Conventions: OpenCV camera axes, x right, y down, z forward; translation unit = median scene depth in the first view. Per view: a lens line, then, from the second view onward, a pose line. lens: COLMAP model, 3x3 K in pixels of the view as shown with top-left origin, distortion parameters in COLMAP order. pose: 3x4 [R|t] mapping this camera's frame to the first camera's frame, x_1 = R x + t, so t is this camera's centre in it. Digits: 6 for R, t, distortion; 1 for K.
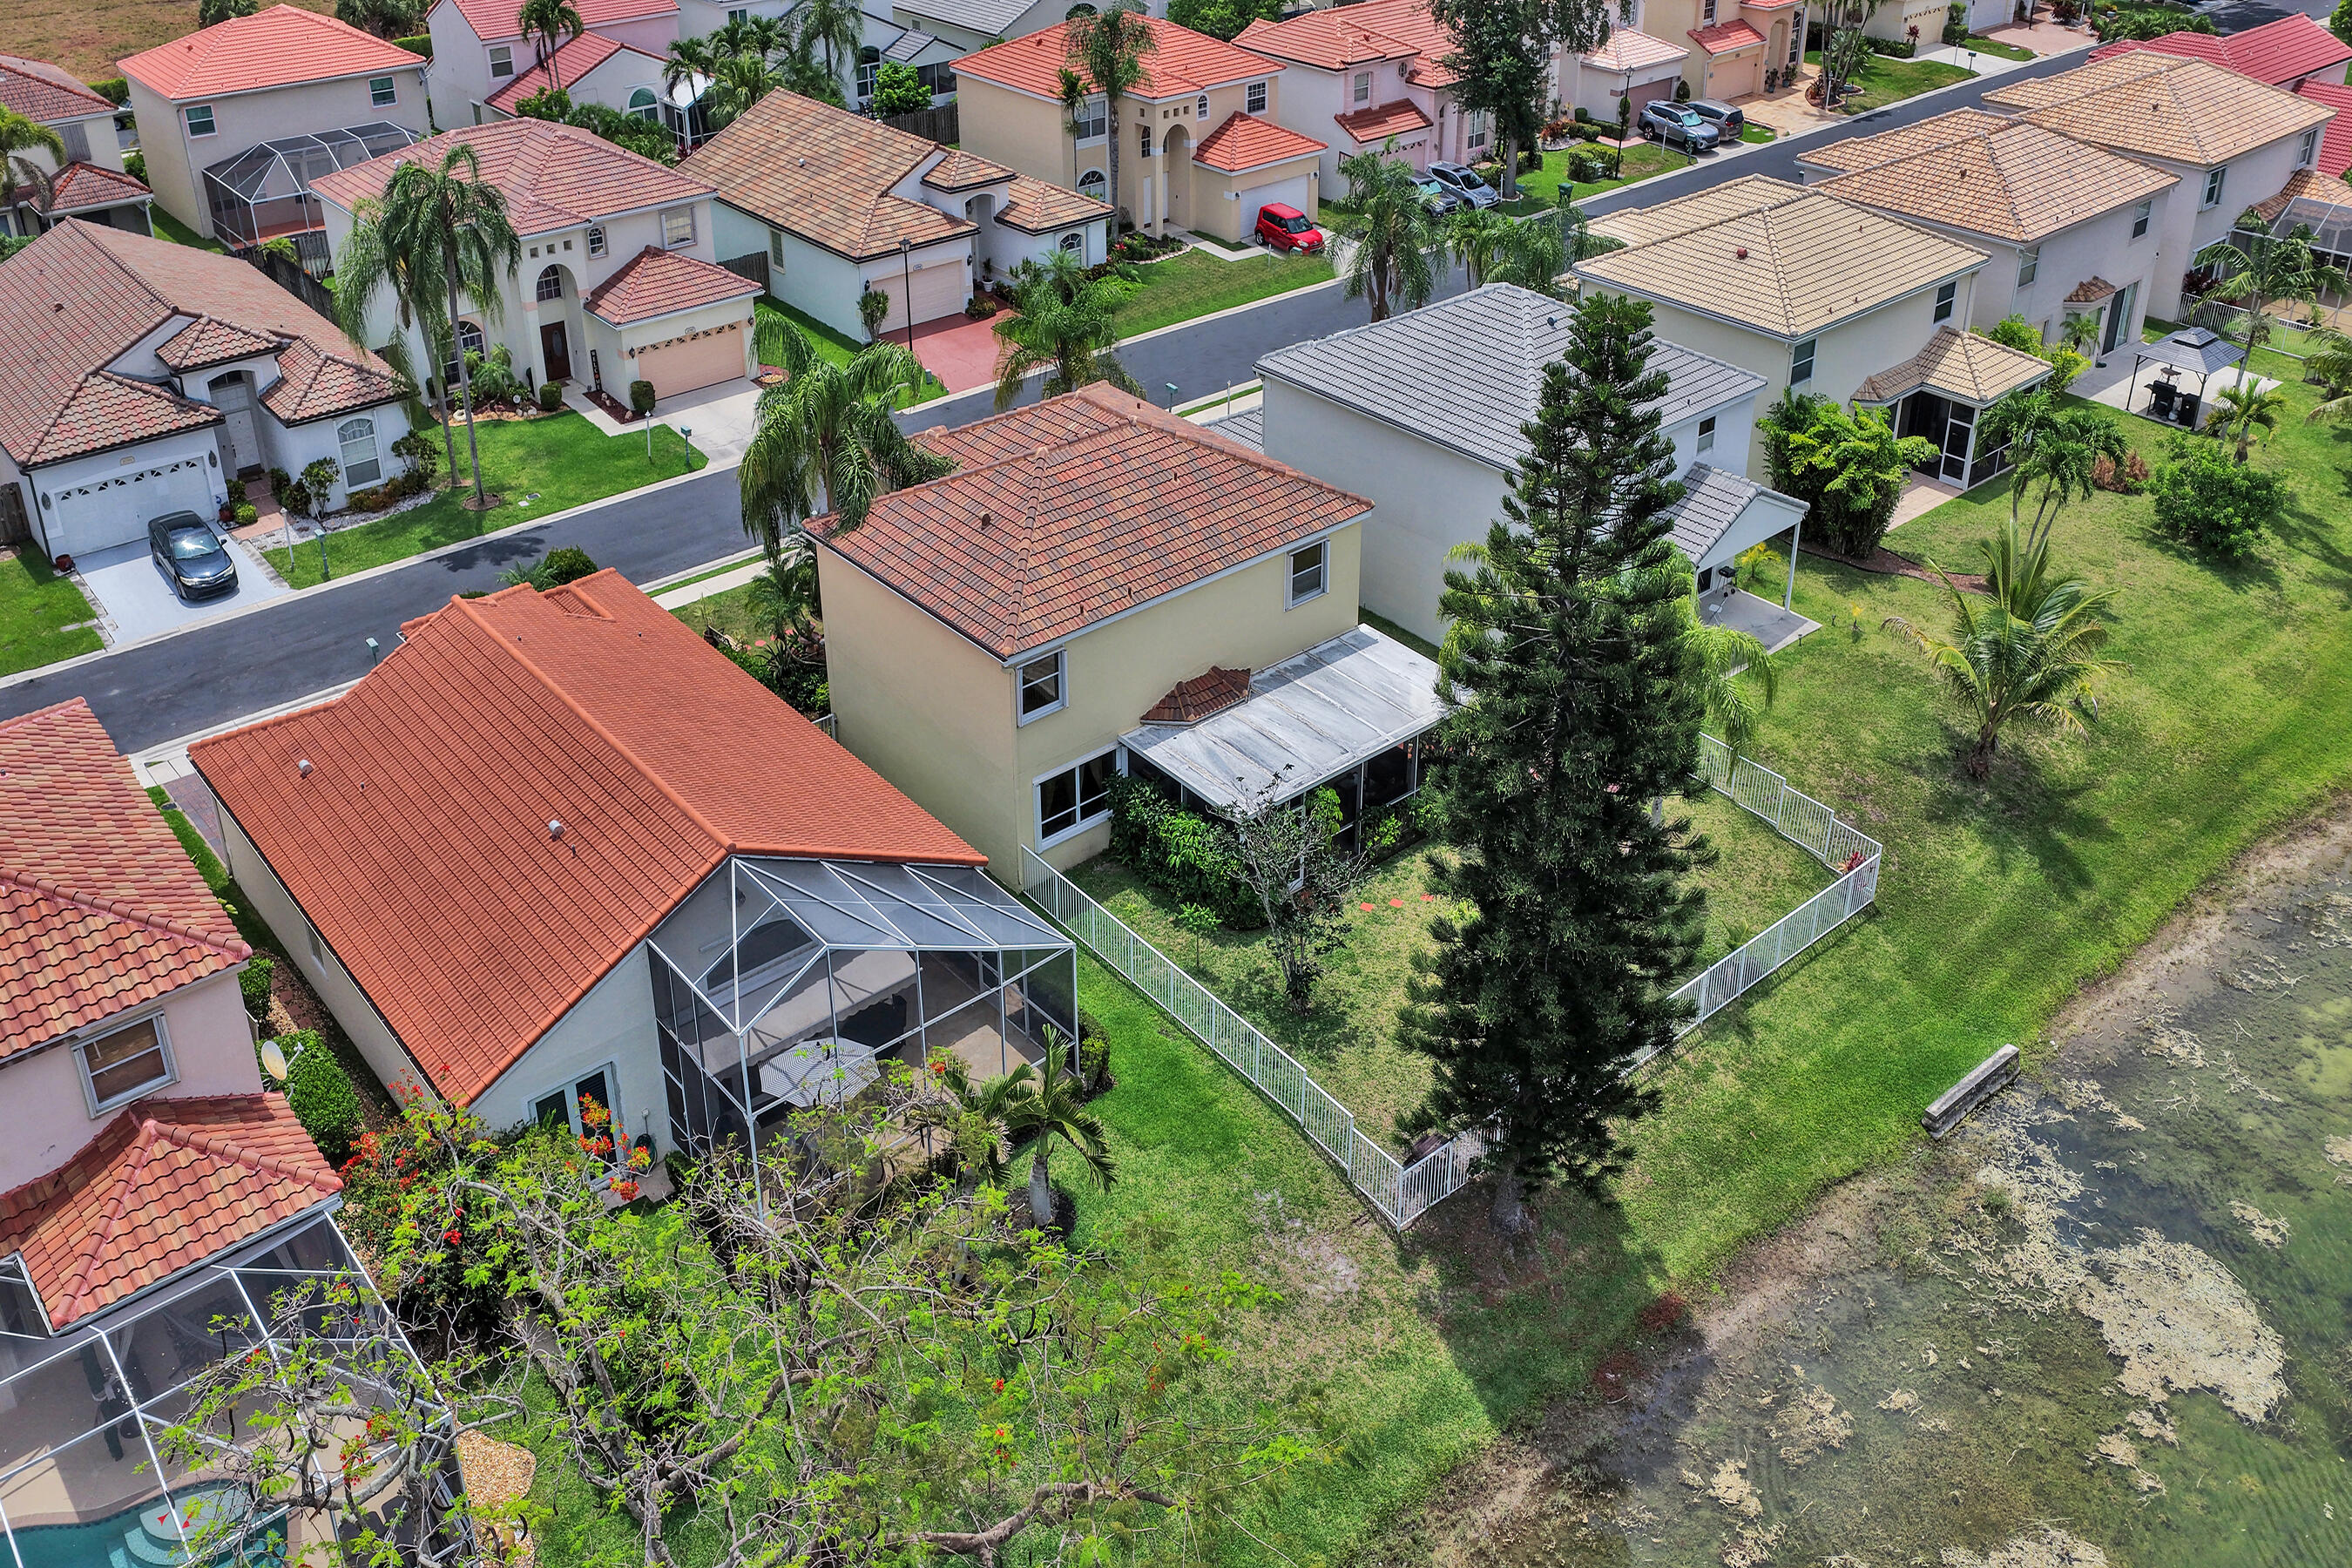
lens RADIAL K [[1986.5, 0, 1177.9], [0, 1986.5, 517.2], [0, 0, 1]] dist [-0.003225, 0.018060]
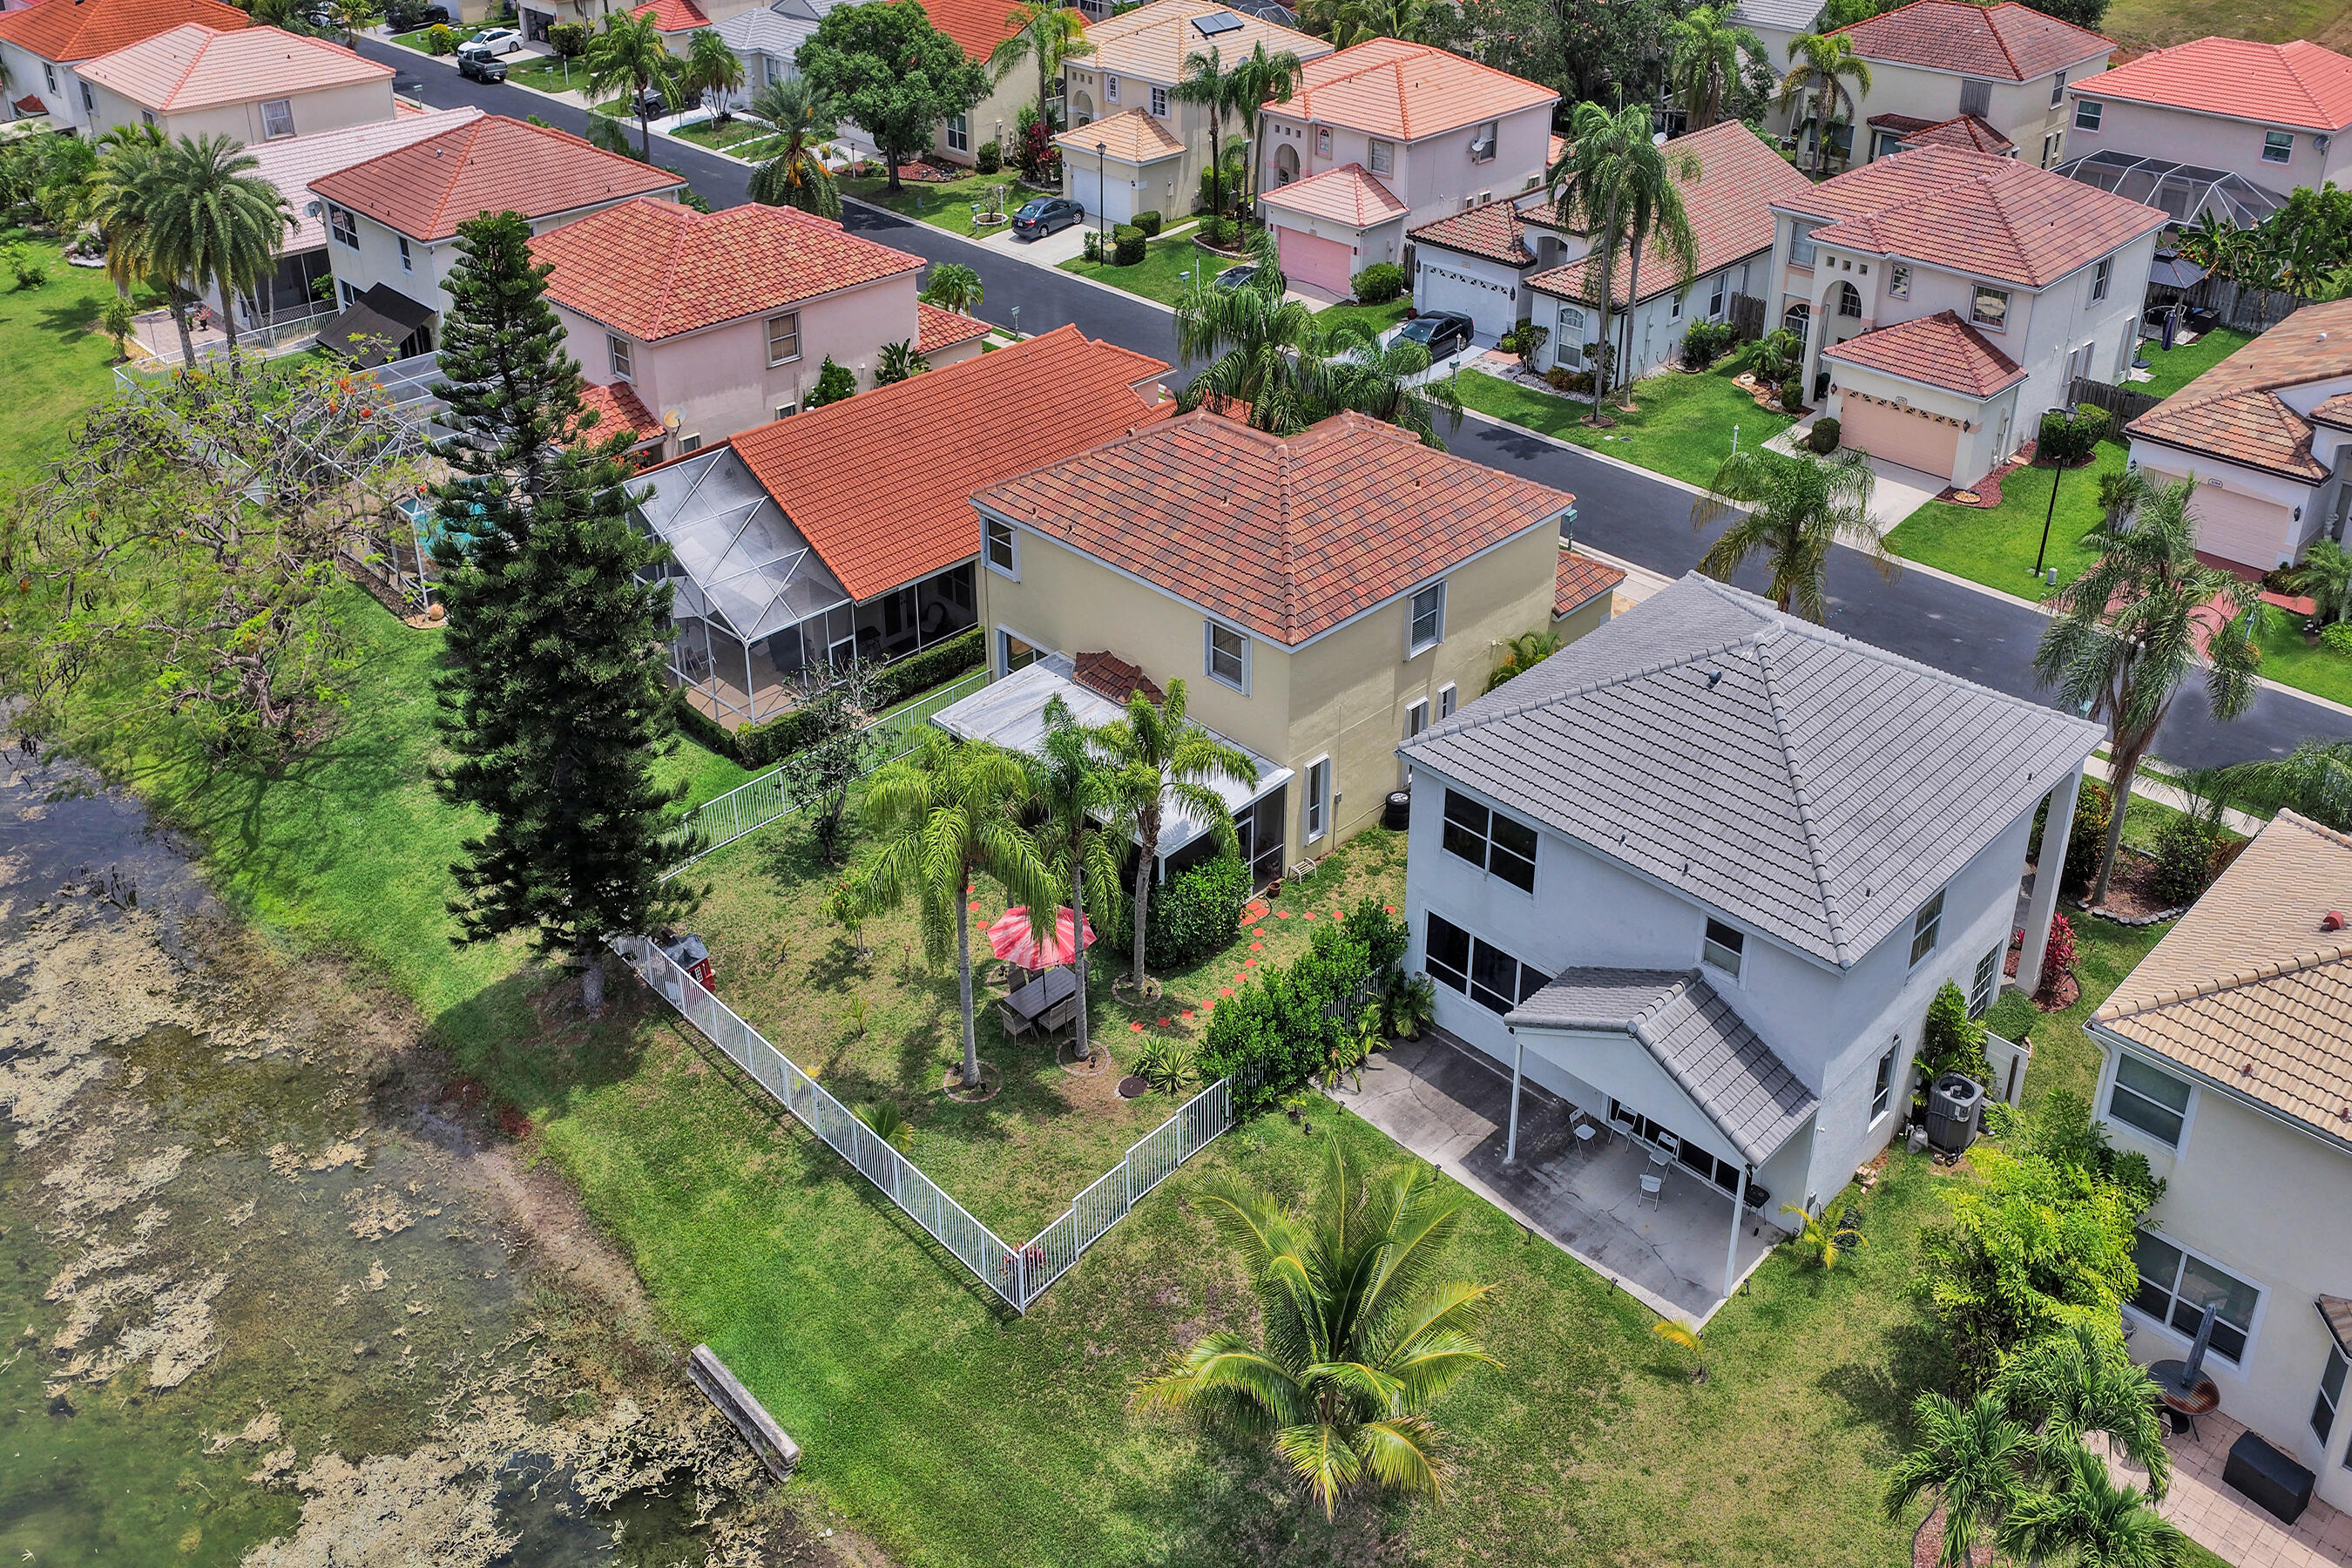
lens RADIAL K [[1986.5, 0, 1177.9], [0, 1986.5, 517.2], [0, 0, 1]] dist [-0.003225, 0.018060]
pose [[0.071569, 0.434851, -0.897654, 0.703888], [-0.432326, 0.824555, 0.364971, -0.288008], [0.898872, 0.361959, 0.247010, 0.574358]]
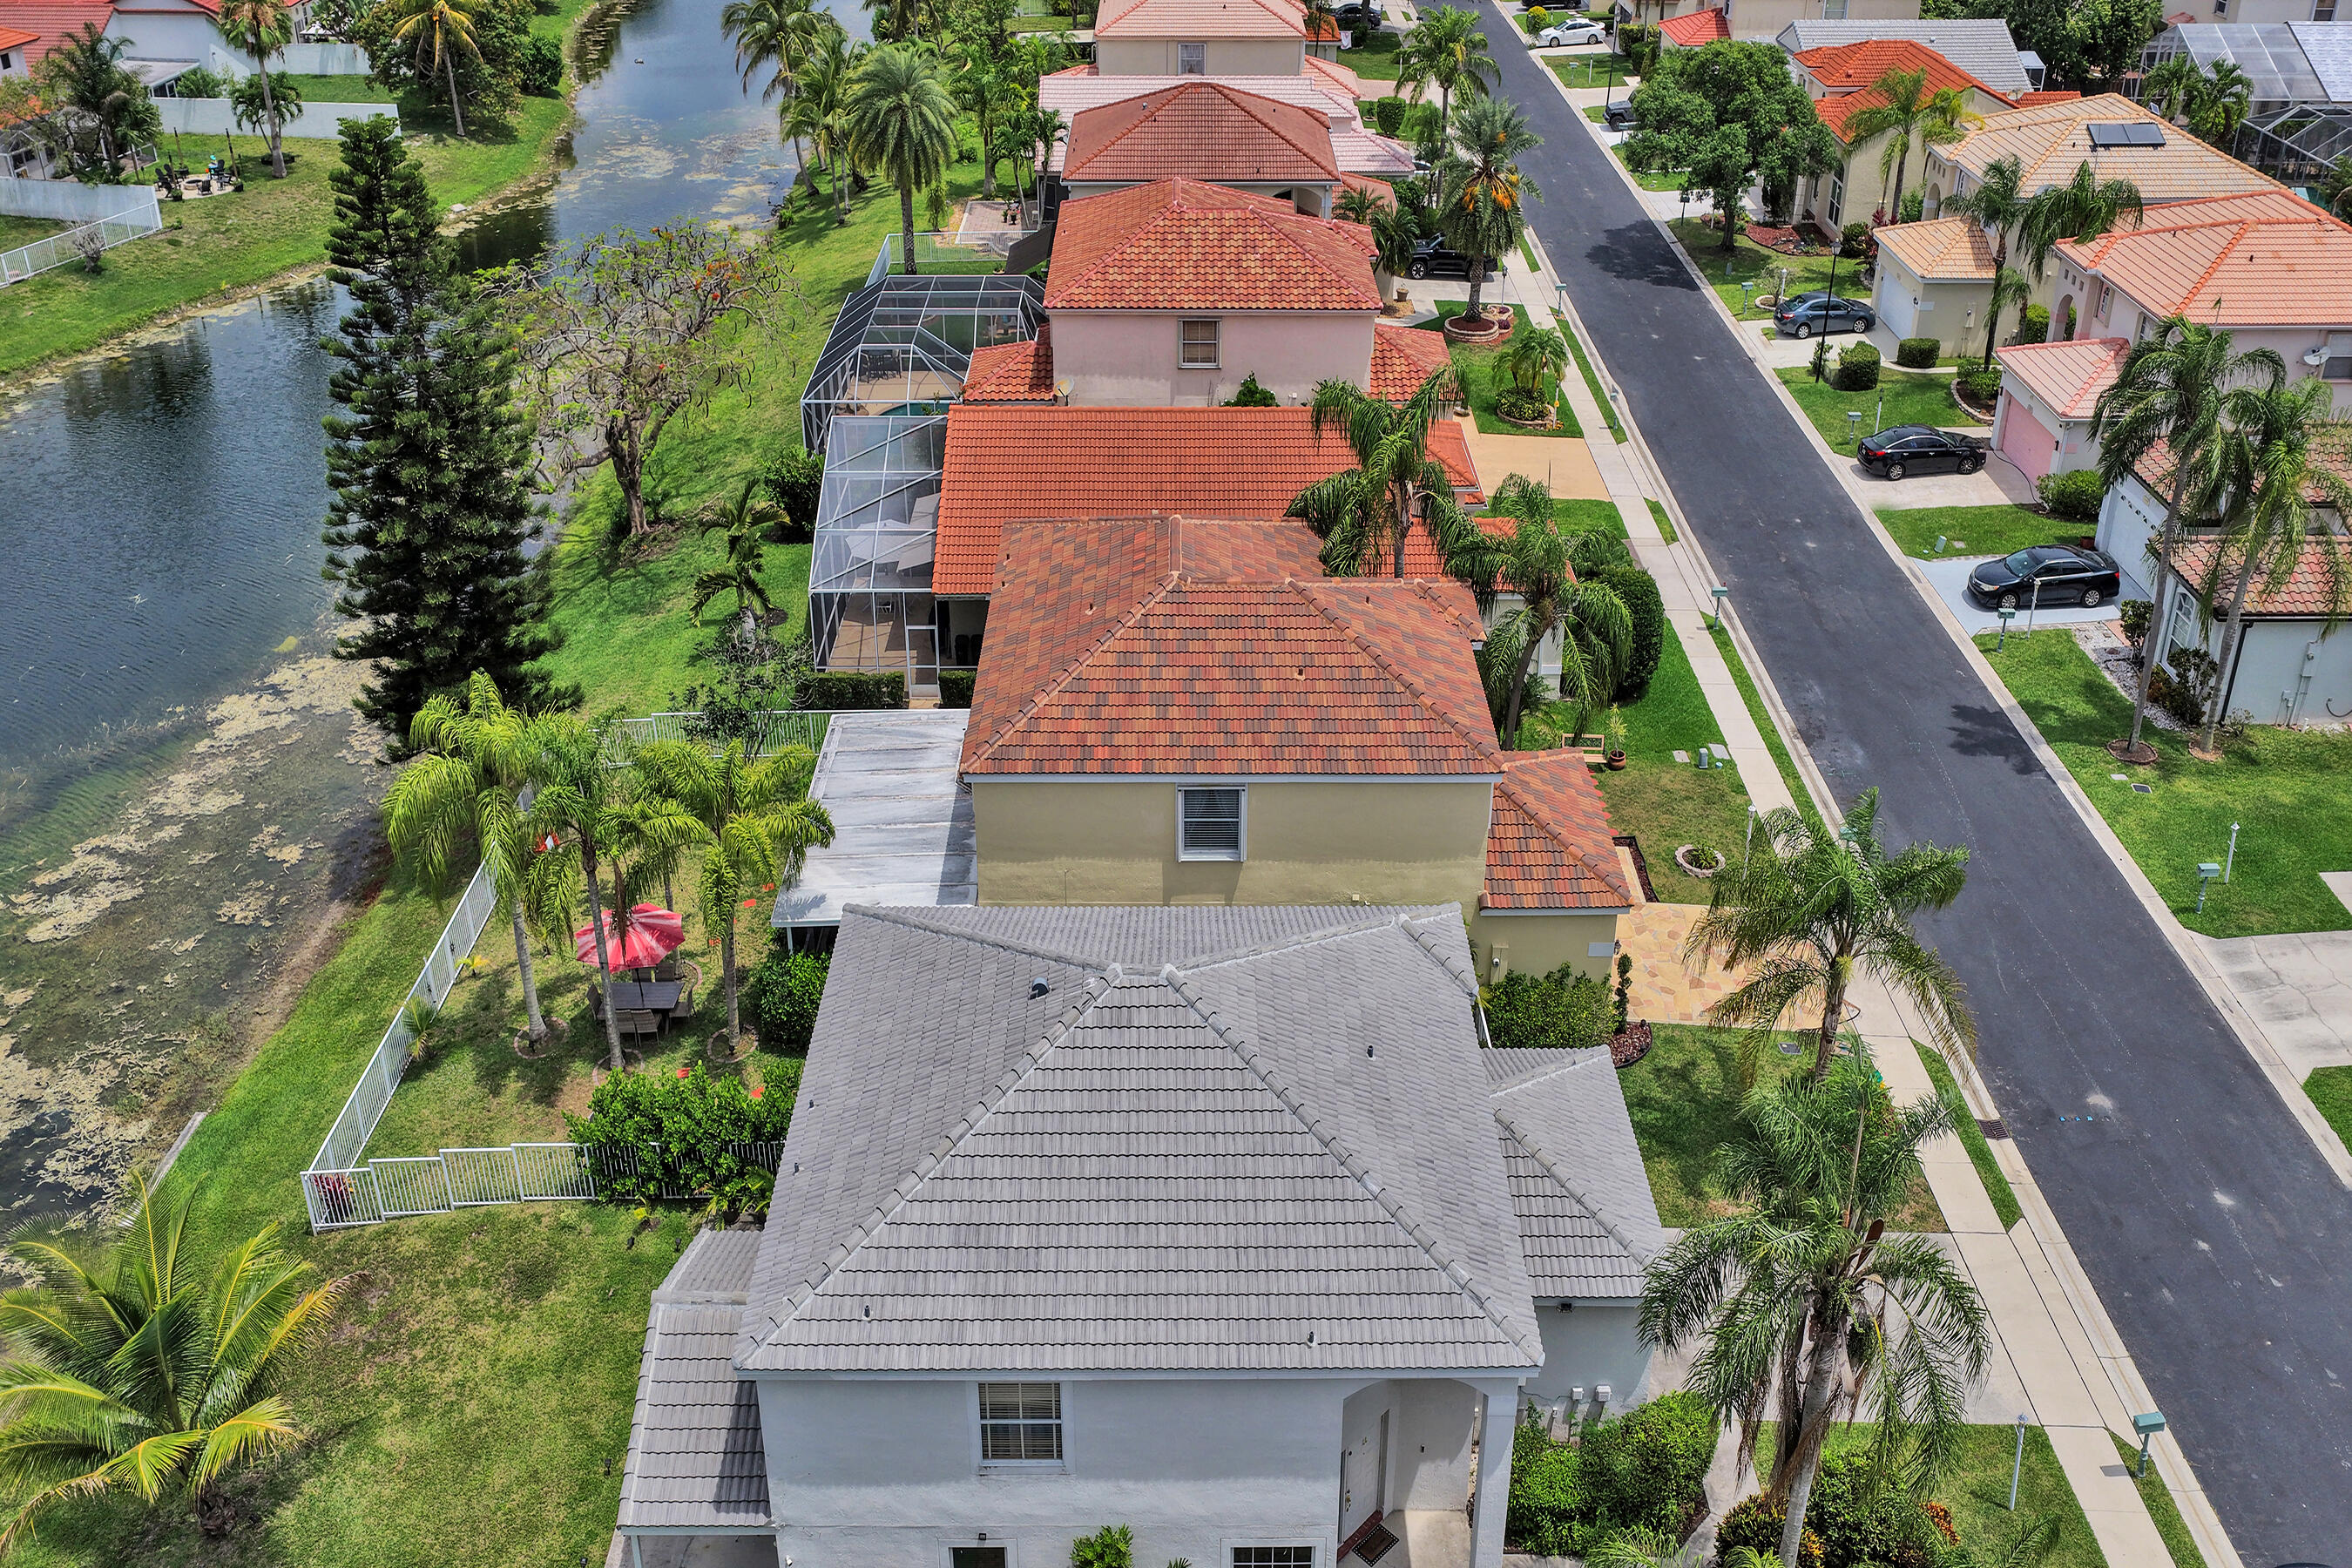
lens RADIAL K [[1986.5, 0, 1177.9], [0, 1986.5, 517.2], [0, 0, 1]] dist [-0.003225, 0.018060]
pose [[-0.648215, 0.333240, -0.684667, 0.443411], [-0.329565, 0.687794, 0.646781, -0.496375], [0.686443, 0.644896, -0.336014, 1.015834]]
